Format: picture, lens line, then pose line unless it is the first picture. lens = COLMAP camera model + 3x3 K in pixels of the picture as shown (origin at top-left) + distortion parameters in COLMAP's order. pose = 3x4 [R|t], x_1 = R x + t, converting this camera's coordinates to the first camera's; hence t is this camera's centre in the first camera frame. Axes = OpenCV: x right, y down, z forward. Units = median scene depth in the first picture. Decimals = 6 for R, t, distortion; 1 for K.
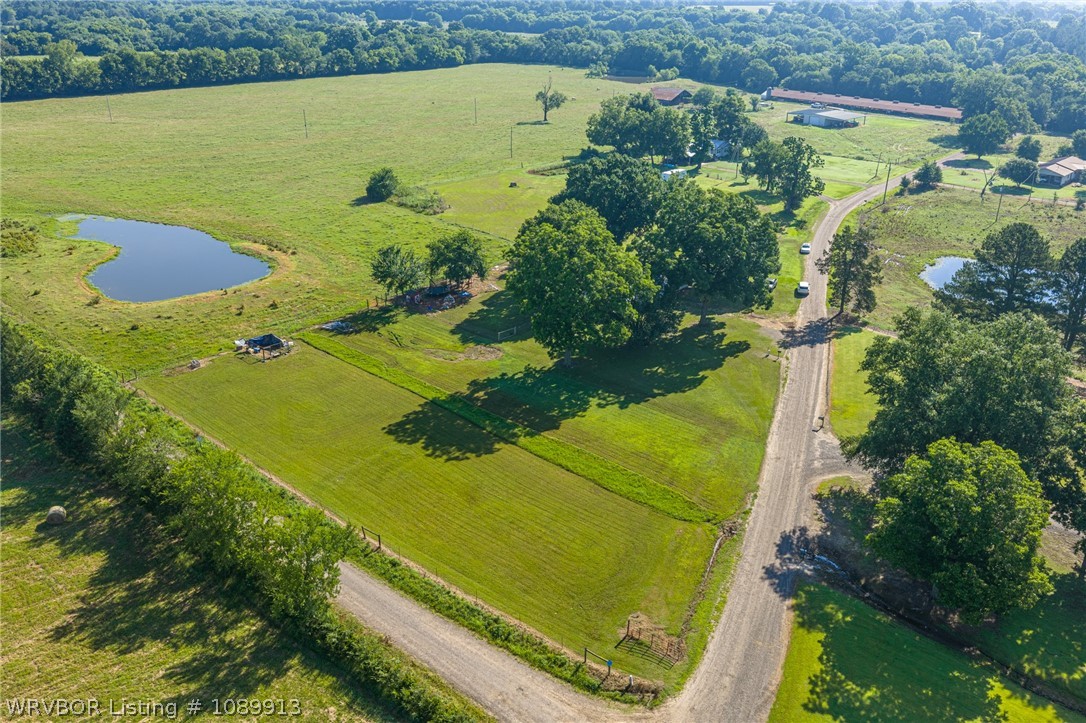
lens RADIAL K [[896.5, 0, 547.4], [0, 896.5, 364.4], [0, 0, 1]] dist [0.021952, -0.034710]
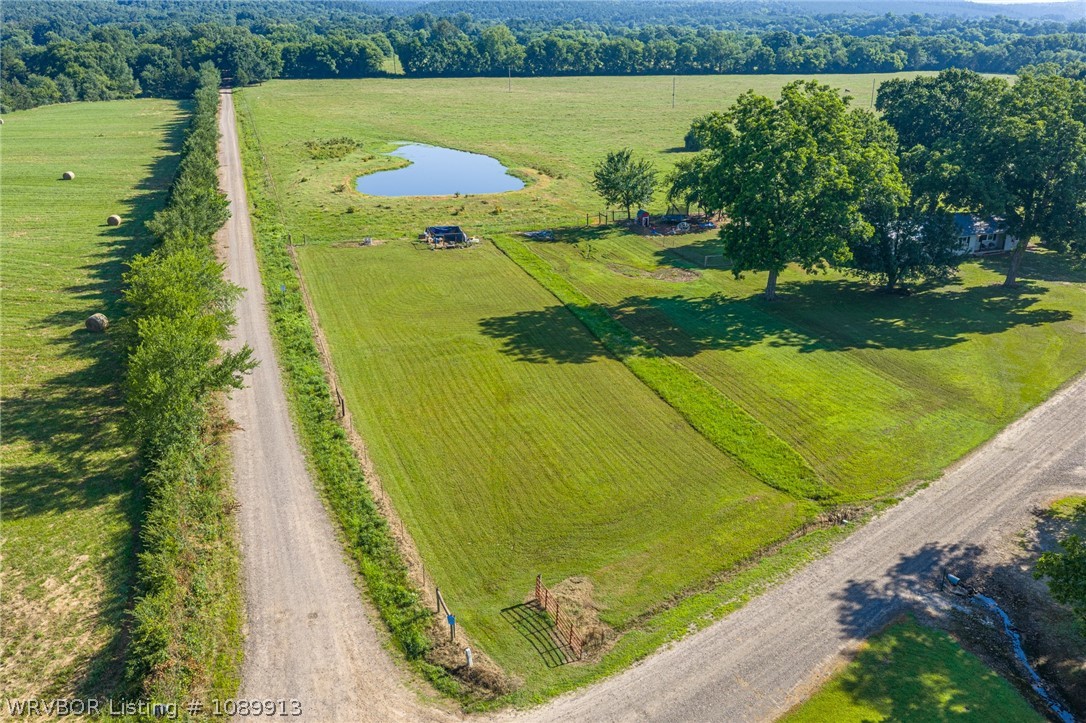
lens RADIAL K [[896.5, 0, 546.3], [0, 896.5, 362.8], [0, 0, 1]] dist [0.021952, -0.034710]
pose [[0.877332, 0.168366, -0.449379, 0.180037], [-0.188592, 0.982055, -0.000253, 0.077224], [0.441273, 0.084972, 0.893341, 0.243637]]
